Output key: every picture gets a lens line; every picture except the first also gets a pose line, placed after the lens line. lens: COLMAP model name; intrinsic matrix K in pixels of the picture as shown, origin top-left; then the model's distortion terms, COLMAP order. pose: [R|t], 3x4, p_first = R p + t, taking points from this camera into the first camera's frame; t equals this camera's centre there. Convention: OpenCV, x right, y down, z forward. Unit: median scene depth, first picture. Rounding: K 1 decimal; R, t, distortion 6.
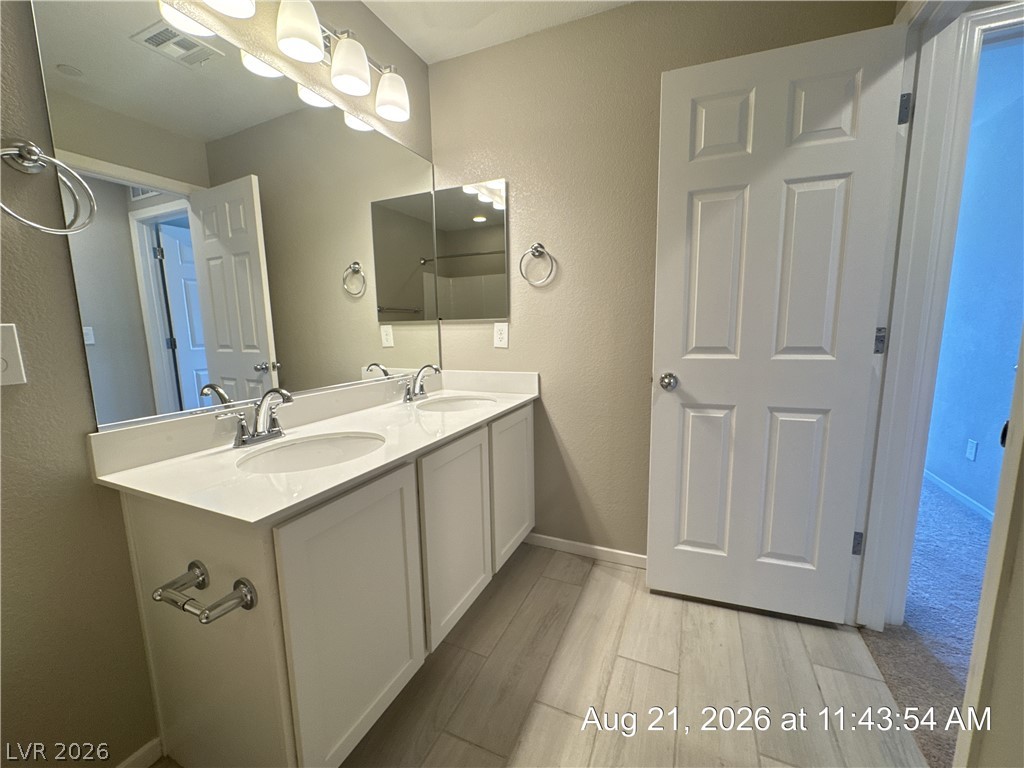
lens RADIAL K [[409.8, 0, 513.1], [0, 409.8, 383.5], [0, 0, 1]] dist [-0.003117, 0.000317]
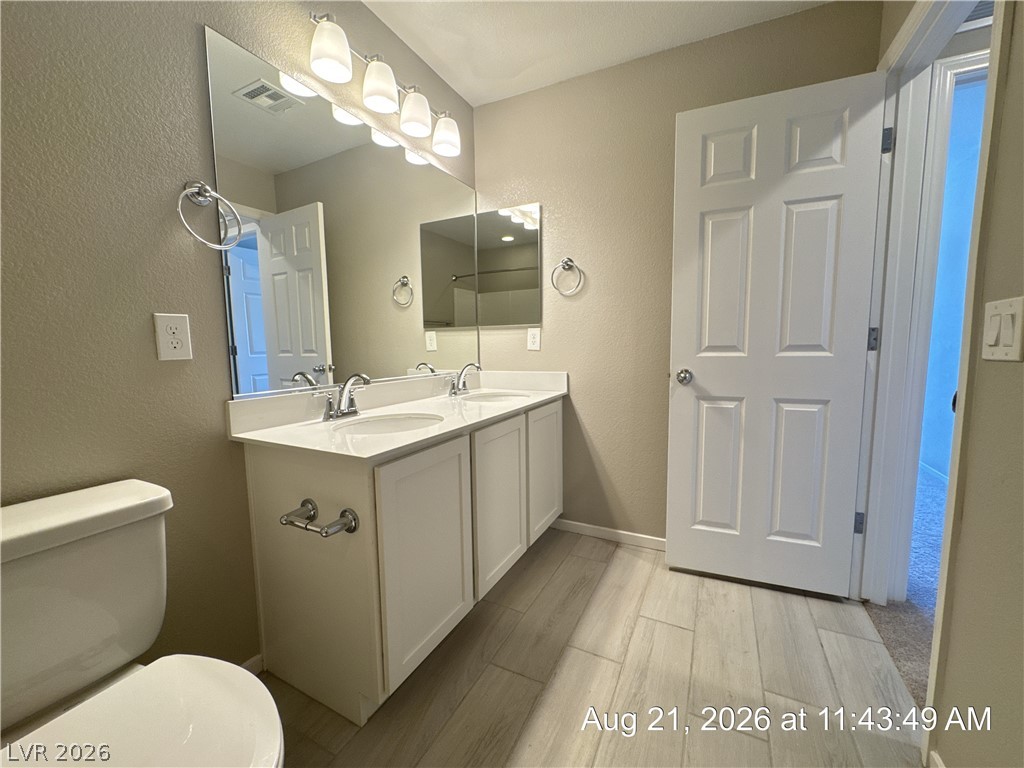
lens RADIAL K [[436.4, 0, 504.4], [0, 436.4, 395.1], [0, 0, 1]] dist [-0.001570, 0.000166]
pose [[0.998776, 0.008559, -0.048715, -0.059876], [-0.010523, 0.999137, -0.040192, 0.101021], [0.048329, 0.040656, 0.998004, -0.230969]]
